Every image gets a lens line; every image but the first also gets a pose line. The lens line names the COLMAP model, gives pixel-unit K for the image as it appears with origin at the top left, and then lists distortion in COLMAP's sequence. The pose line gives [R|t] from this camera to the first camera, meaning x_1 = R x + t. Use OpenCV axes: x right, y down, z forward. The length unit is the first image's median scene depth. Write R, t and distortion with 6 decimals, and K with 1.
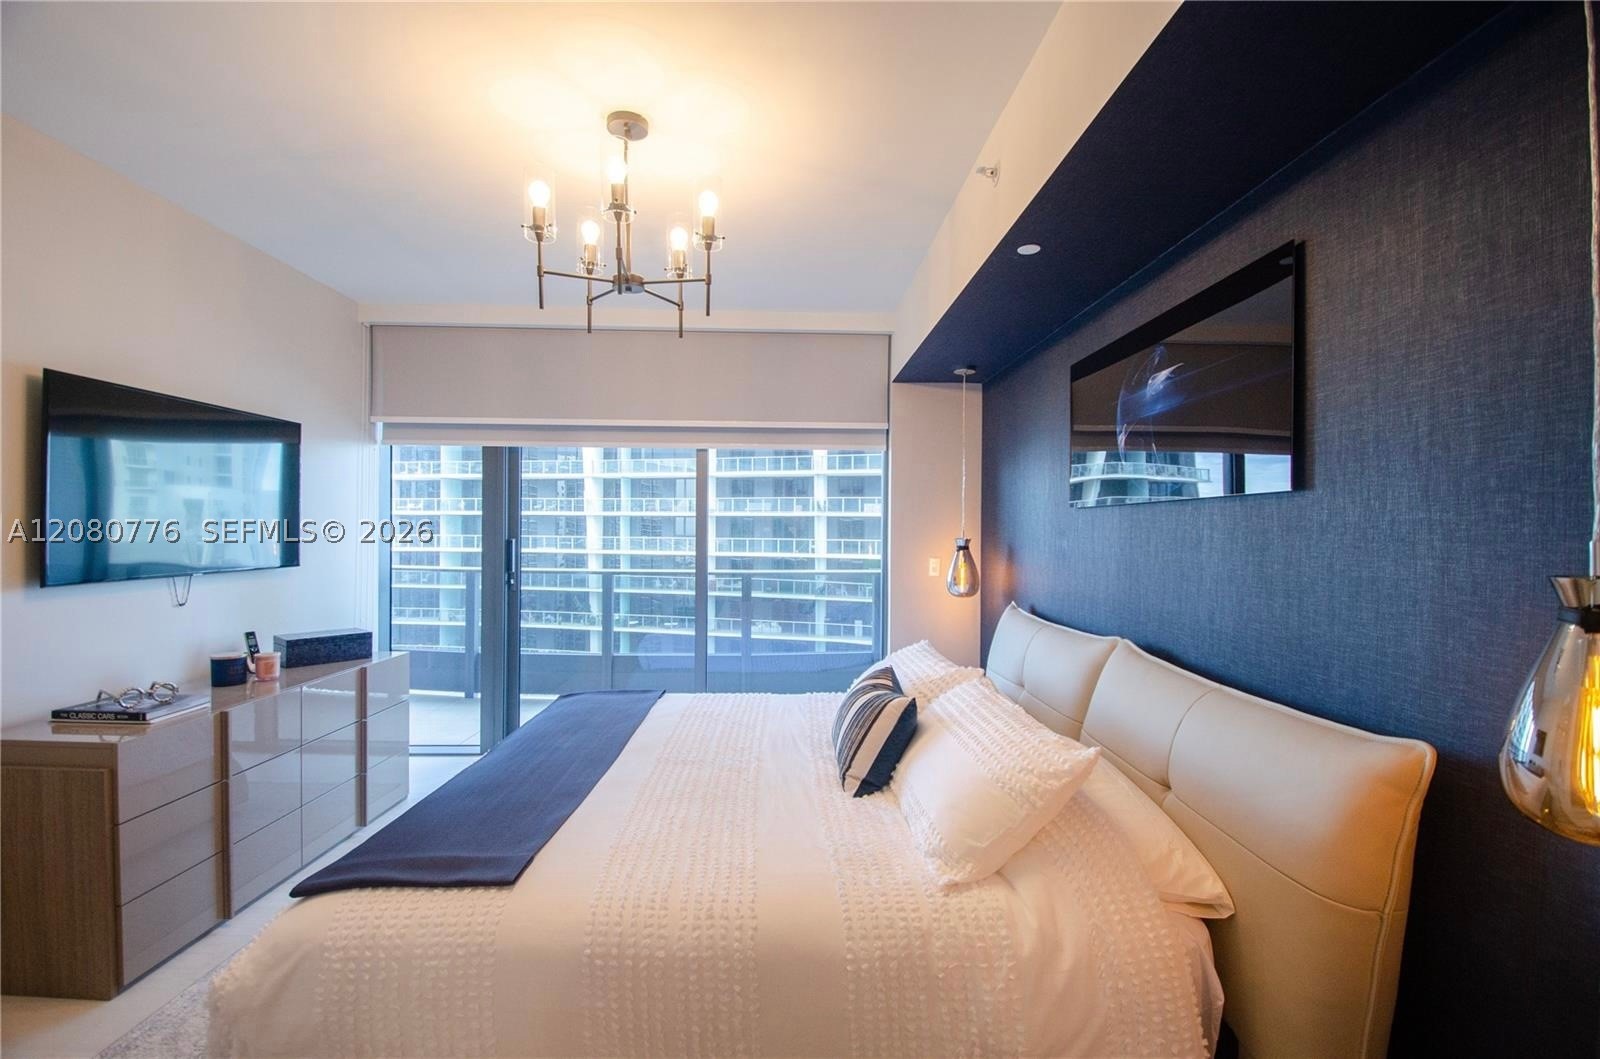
lens RADIAL K [[695.6, 0, 801.3], [0, 695.6, 533.8], [0, 0, 1]] dist [0.019590, -0.012805]
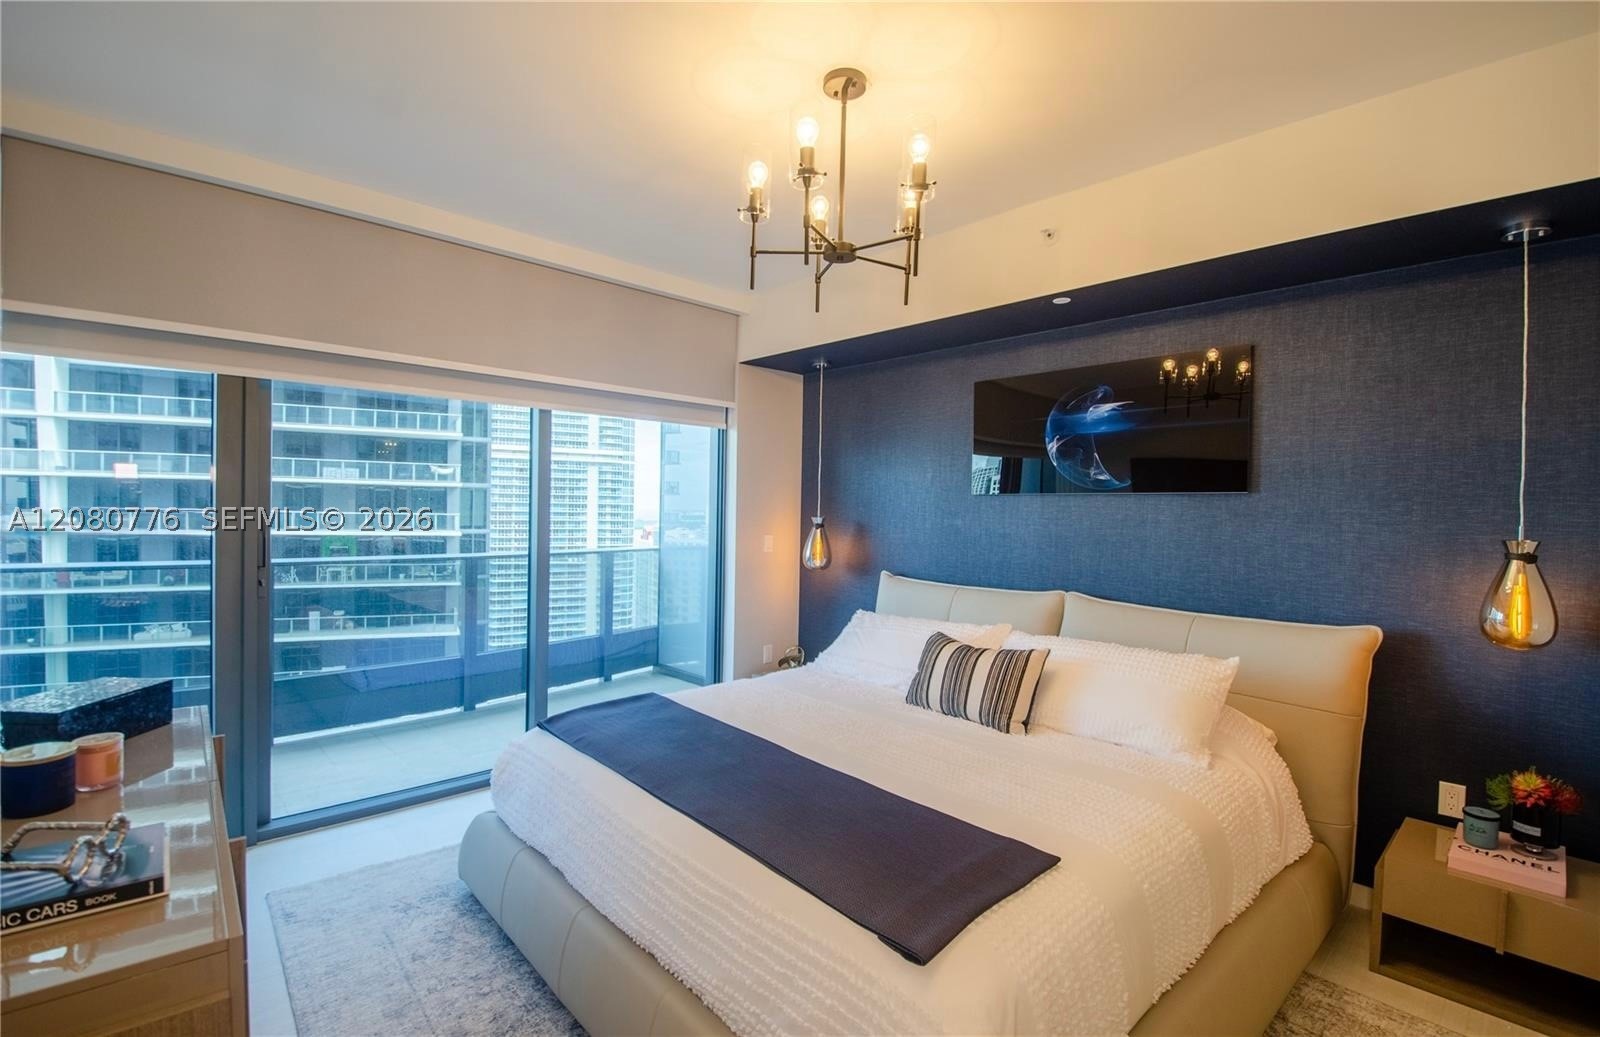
lens RADIAL K [[713.1, 0, 788.6], [0, 713.1, 516.3], [0, 0, 1]] dist [-0.003276, -0.001021]
pose [[0.761065, -0.003229, 0.648668, -0.487197], [-0.006803, 0.999893, 0.012959, -0.007784], [-0.648640, -0.014276, 0.760961, 0.160484]]
